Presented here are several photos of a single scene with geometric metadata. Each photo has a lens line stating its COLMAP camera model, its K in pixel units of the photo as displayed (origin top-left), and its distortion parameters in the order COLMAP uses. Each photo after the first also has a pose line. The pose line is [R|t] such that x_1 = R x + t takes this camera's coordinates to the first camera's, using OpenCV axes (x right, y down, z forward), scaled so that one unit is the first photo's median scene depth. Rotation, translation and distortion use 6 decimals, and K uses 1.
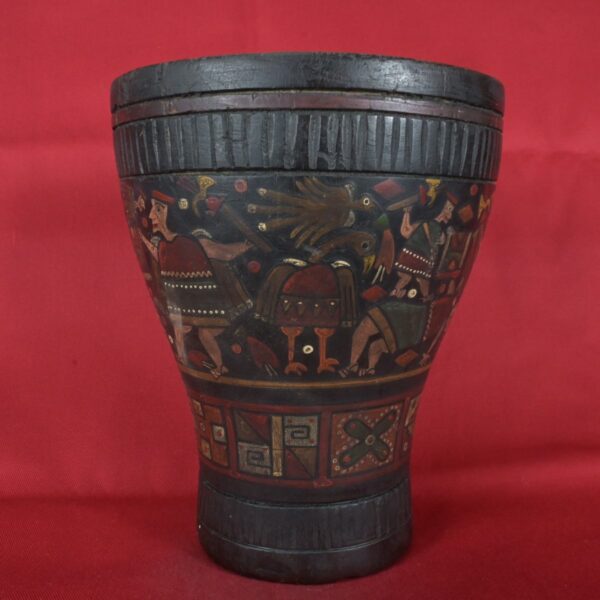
lens RADIAL K [[733.1, 0, 300.0], [0, 733.1, 300.0], [0, 0, 1]] dist [-0.017812, 0.004748]
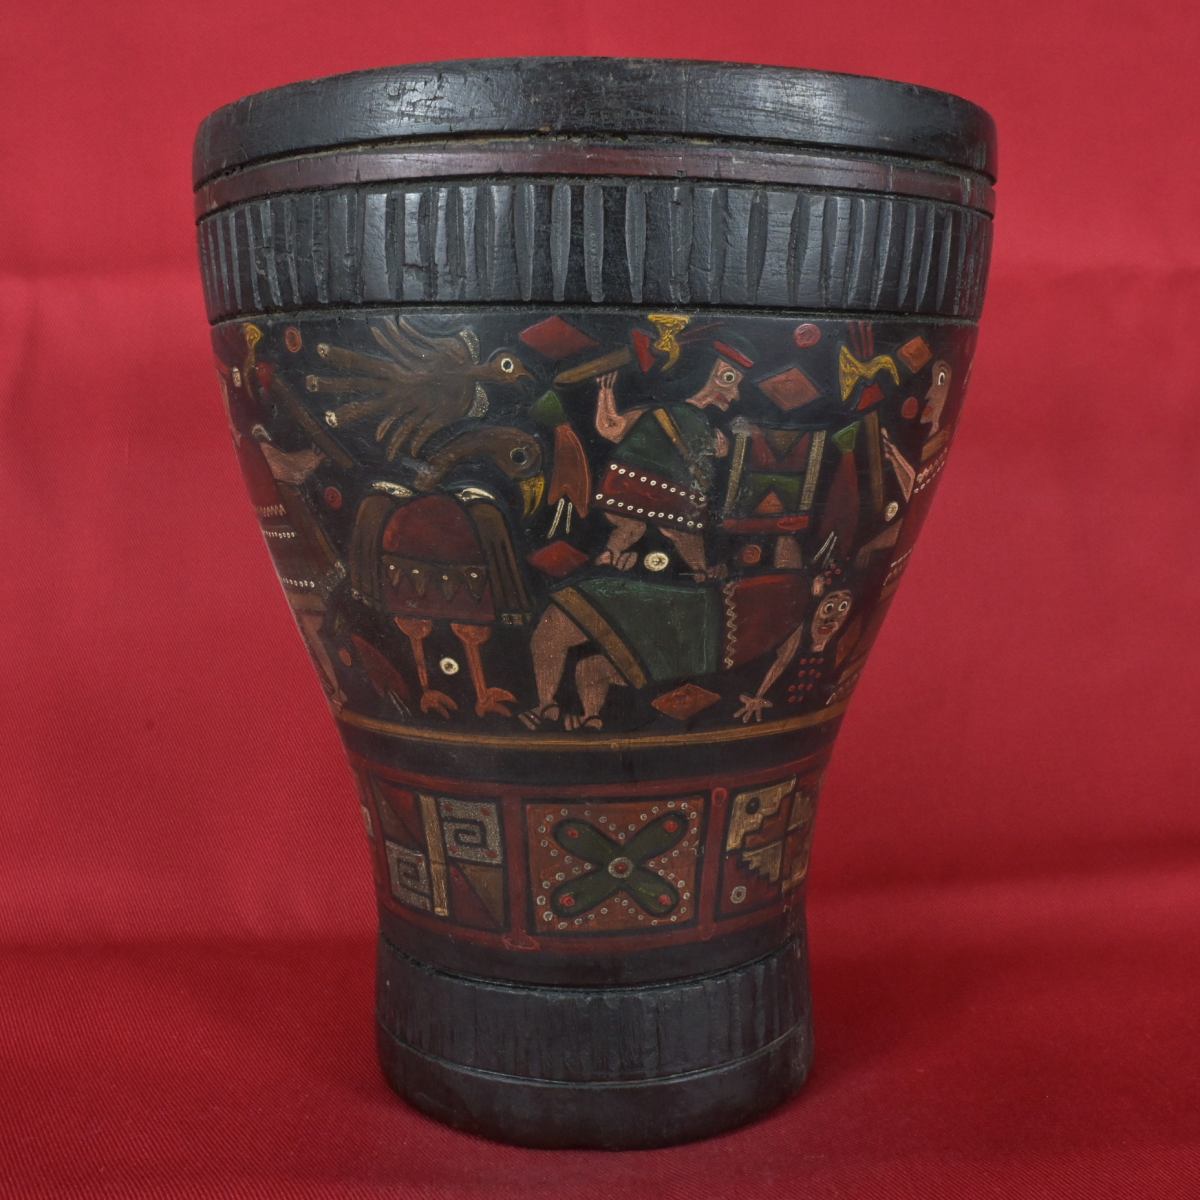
lens RADIAL K [[1466.3, 0, 600.0], [0, 1466.3, 600.0], [0, 0, 1]] dist [-0.017812, 0.004748]
pose [[0.906952, 0.046600, -0.418648, 0.517963], [-0.042011, 0.998913, 0.020176, -0.001891], [0.419134, -0.000711, 0.907924, 0.139664]]
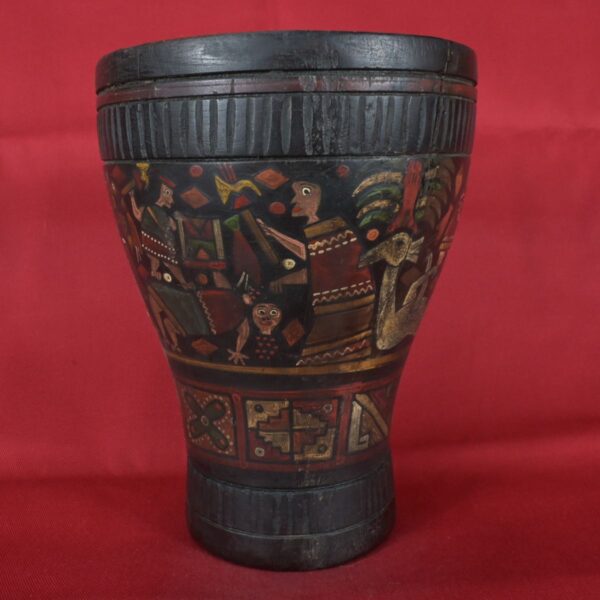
lens RADIAL K [[733.1, 0, 300.0], [0, 733.1, 300.0], [0, 0, 1]] dist [-0.017812, 0.004748]
pose [[0.251588, 0.144231, -0.957027, 1.172034], [-0.109892, 0.986696, 0.119814, -0.119700], [0.961575, 0.075026, 0.264091, 0.922749]]
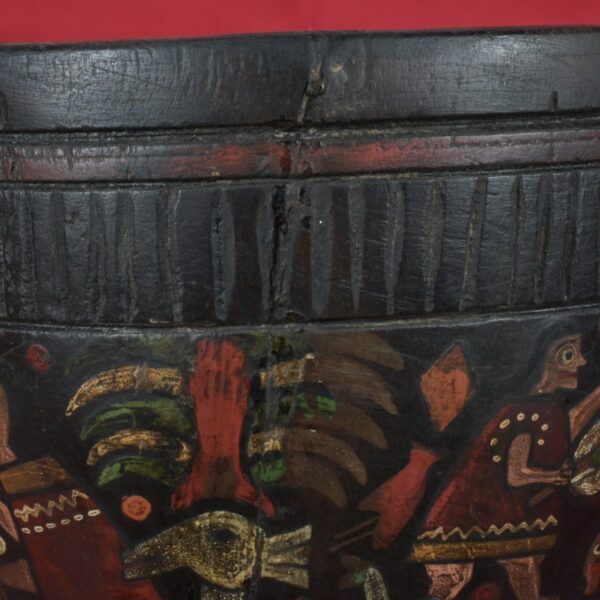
lens RADIAL K [[1949.0, 0, 300.0], [0, 1949.0, 300.0], [0, 0, 1]] dist [0.010472, -0.934049]
pose [[-0.486640, 0.101055, -0.867738, 1.126341], [-0.108356, 0.978635, 0.174738, -0.395717], [0.866856, 0.179059, -0.465293, 1.784986]]
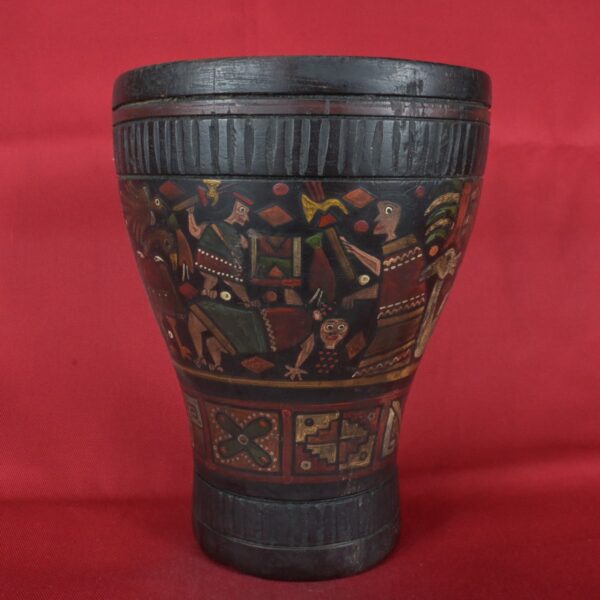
lens RADIAL K [[733.1, 0, 300.0], [0, 733.1, 300.0], [0, 0, 1]] dist [-0.017812, 0.004748]
pose [[0.537140, 0.120861, -0.834789, 1.035728], [-0.107510, 0.991419, 0.074361, -0.088058], [0.836613, 0.049806, 0.545525, 0.555771]]
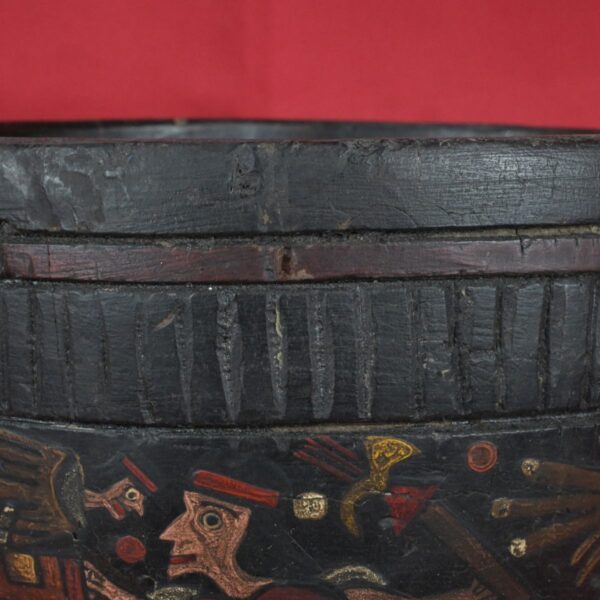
lens RADIAL K [[1949.0, 0, 300.0], [0, 1949.0, 300.0], [0, 0, 1]] dist [0.010472, -0.934049]
pose [[0.813251, -0.062818, 0.578512, -0.723334], [0.077311, 0.997007, -0.000420, -0.231243], [-0.576754, 0.045067, 0.815674, 0.163824]]
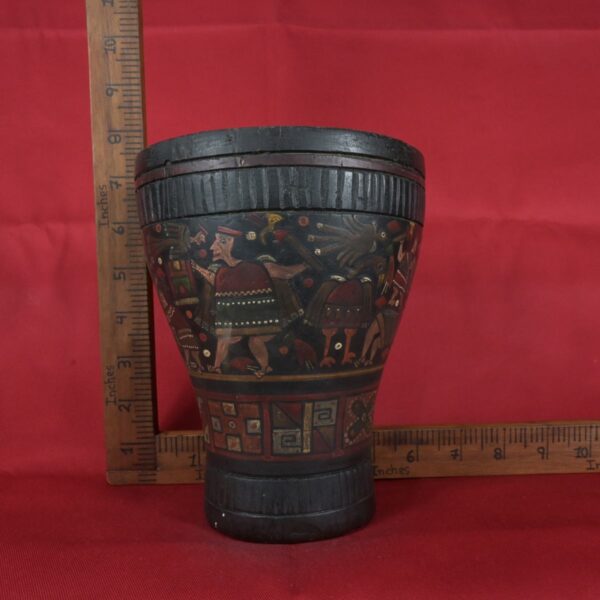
lens RADIAL K [[619.6, 0, 300.0], [0, 619.6, 300.0], [0, 0, 1]] dist [-0.001457, 0.001126]
pose [[0.904383, -0.023521, 0.426073, -0.530677], [0.078252, 0.990689, -0.111408, 0.104451], [-0.419486, 0.134096, 0.897803, 0.005247]]
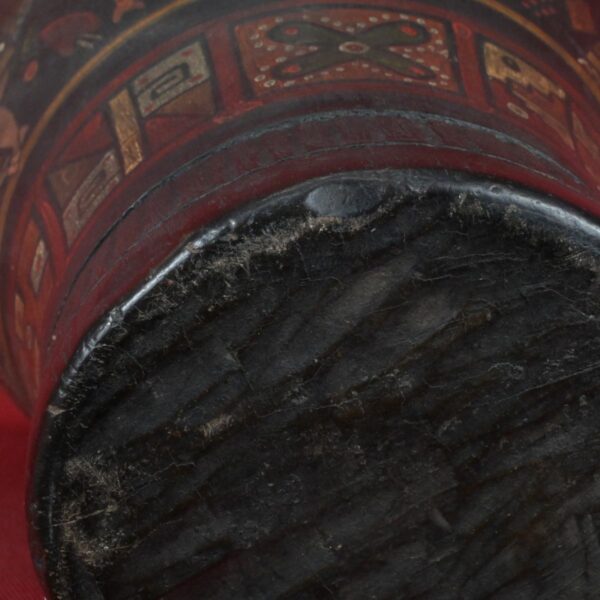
lens RADIAL K [[1949.0, 0, 300.0], [0, 1949.0, 300.0], [0, 0, 1]] dist [0.010472, -0.934049]
pose [[0.864052, -0.489128, -0.119031, 0.140169], [0.029698, 0.285569, -0.957898, 1.325224], [0.502526, 0.824138, 0.261273, 0.900761]]
